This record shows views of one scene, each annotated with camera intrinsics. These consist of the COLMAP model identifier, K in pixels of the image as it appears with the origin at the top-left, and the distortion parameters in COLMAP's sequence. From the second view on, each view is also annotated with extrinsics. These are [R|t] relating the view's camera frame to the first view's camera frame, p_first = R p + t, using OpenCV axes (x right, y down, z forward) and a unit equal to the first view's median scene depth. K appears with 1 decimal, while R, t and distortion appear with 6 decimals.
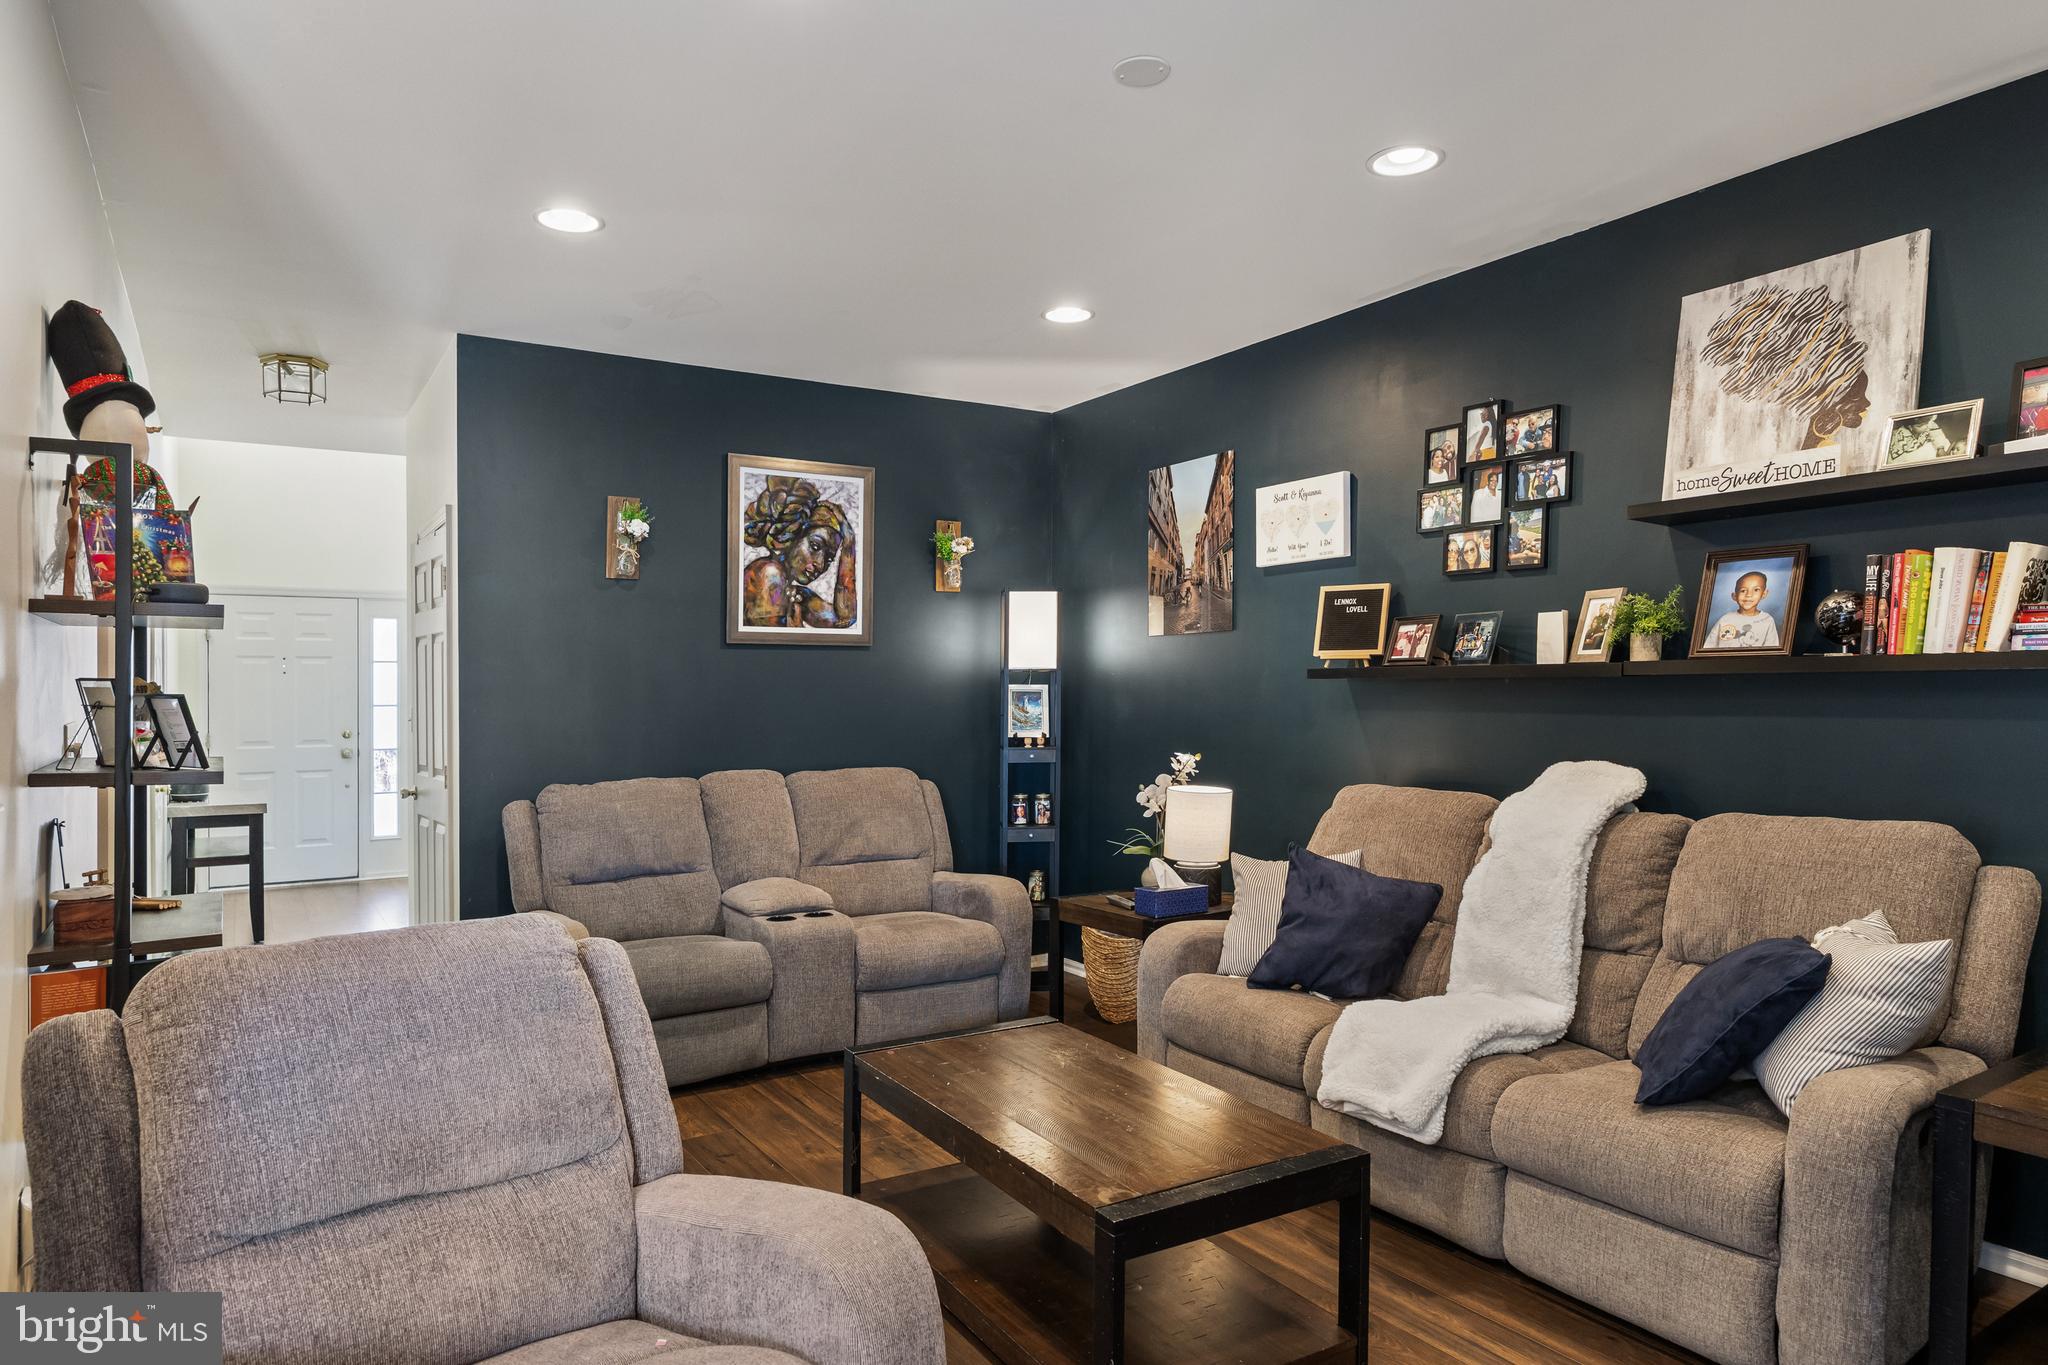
lens RADIAL K [[1244.1, 0, 1028.1], [0, 1244.1, 694.6], [0, 0, 1]] dist [-0.022752, 0.003628]
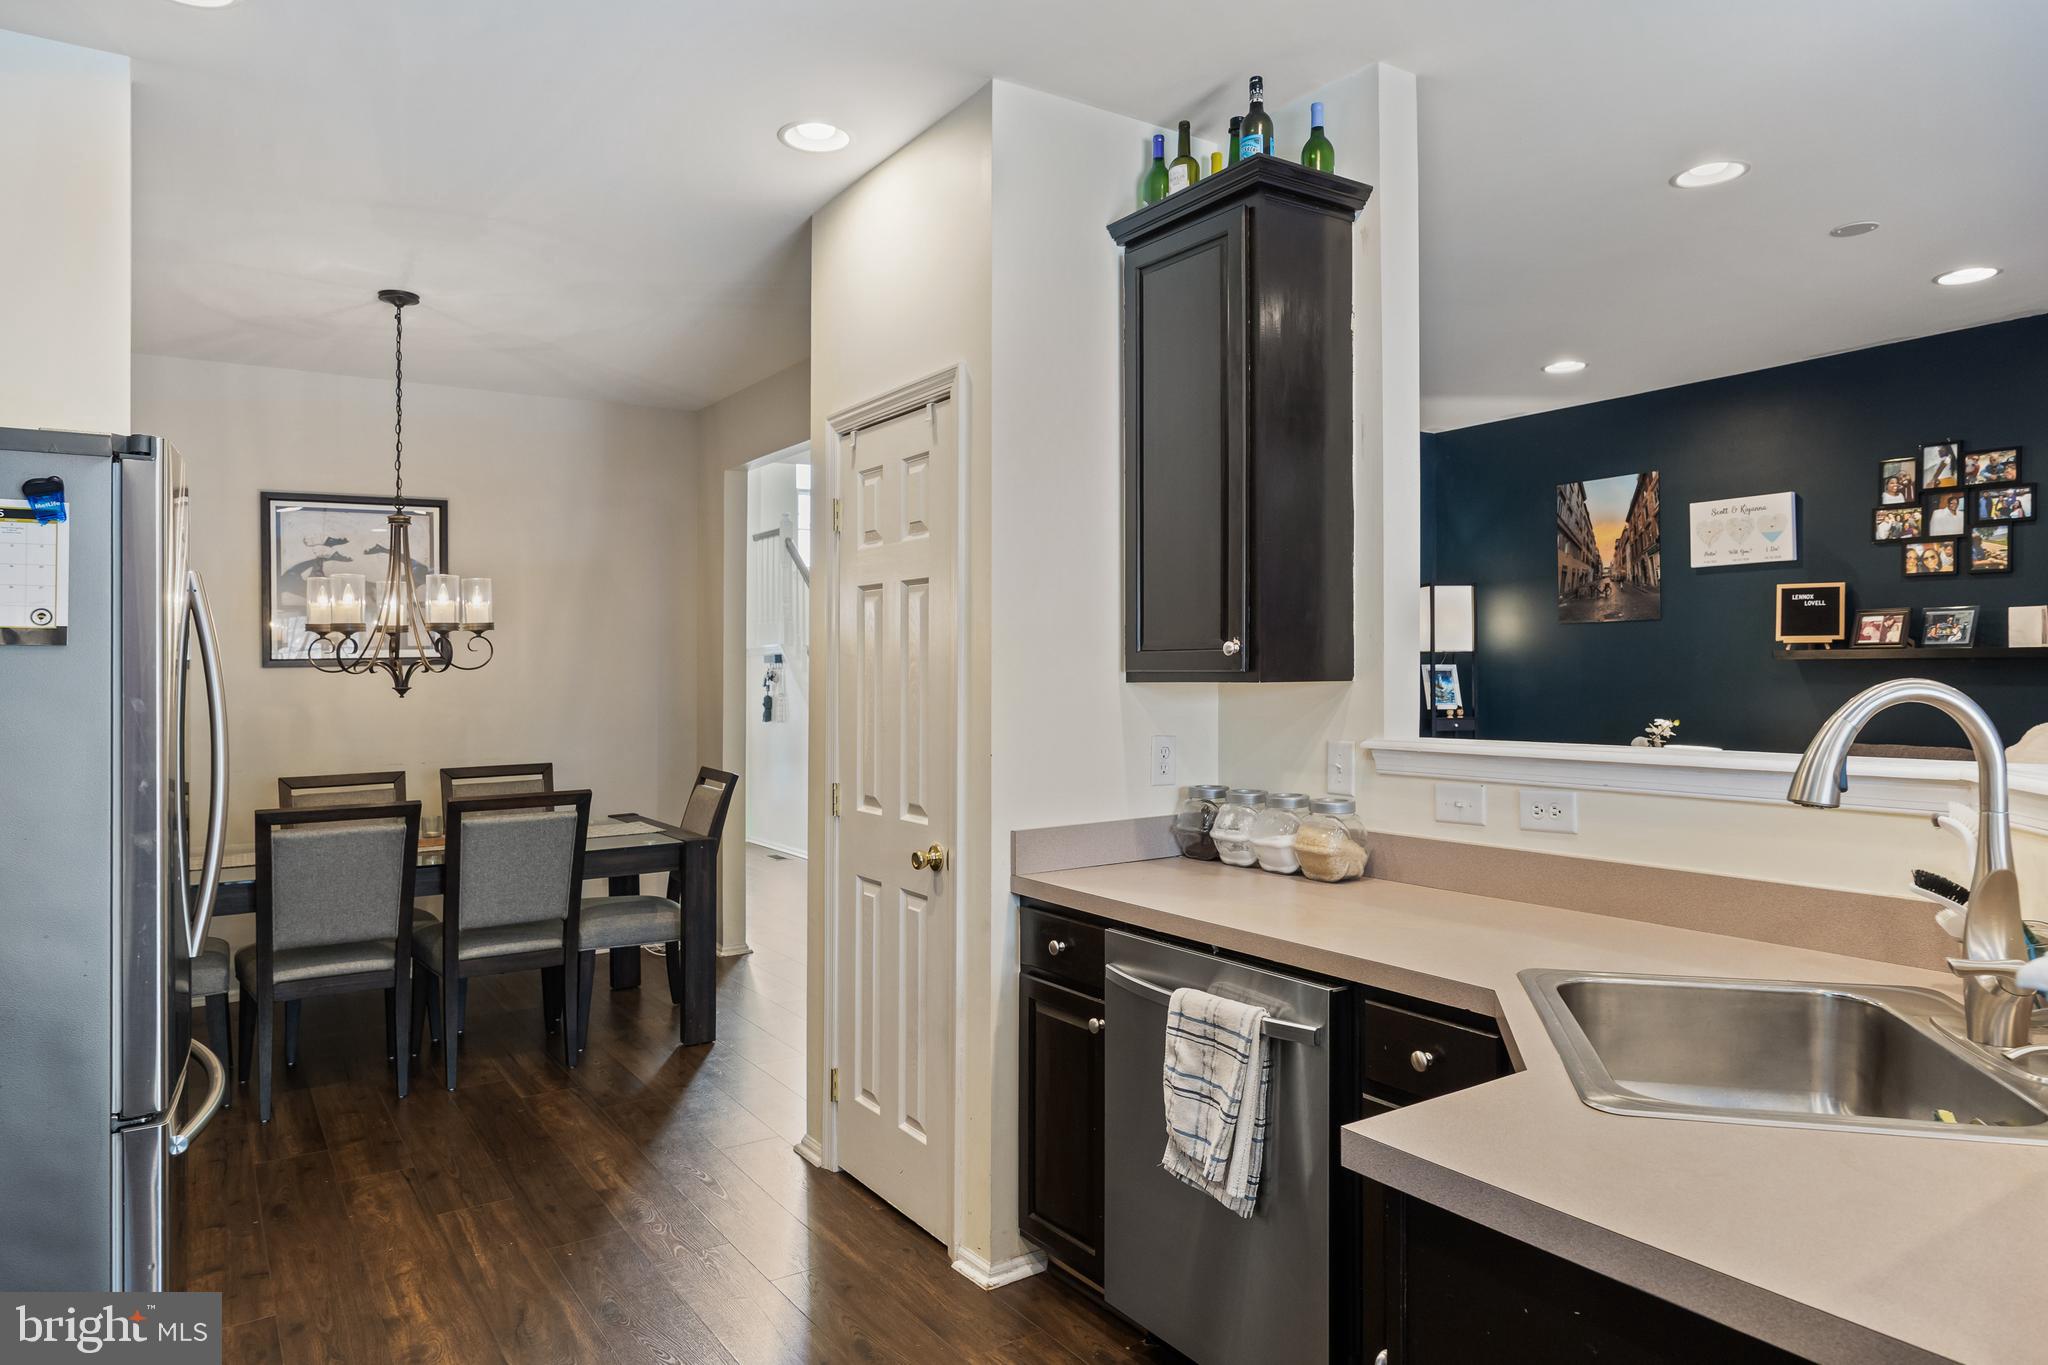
lens RADIAL K [[1244.1, 0, 991.2], [0, 1244.1, 640.4], [0, 0, 1]] dist [-0.022752, 0.003628]
pose [[0.999945, -0.009587, 0.004223, -0.605764], [0.009681, 0.999687, -0.023052, -0.011161], [-0.004001, 0.023092, 0.999725, -0.251852]]
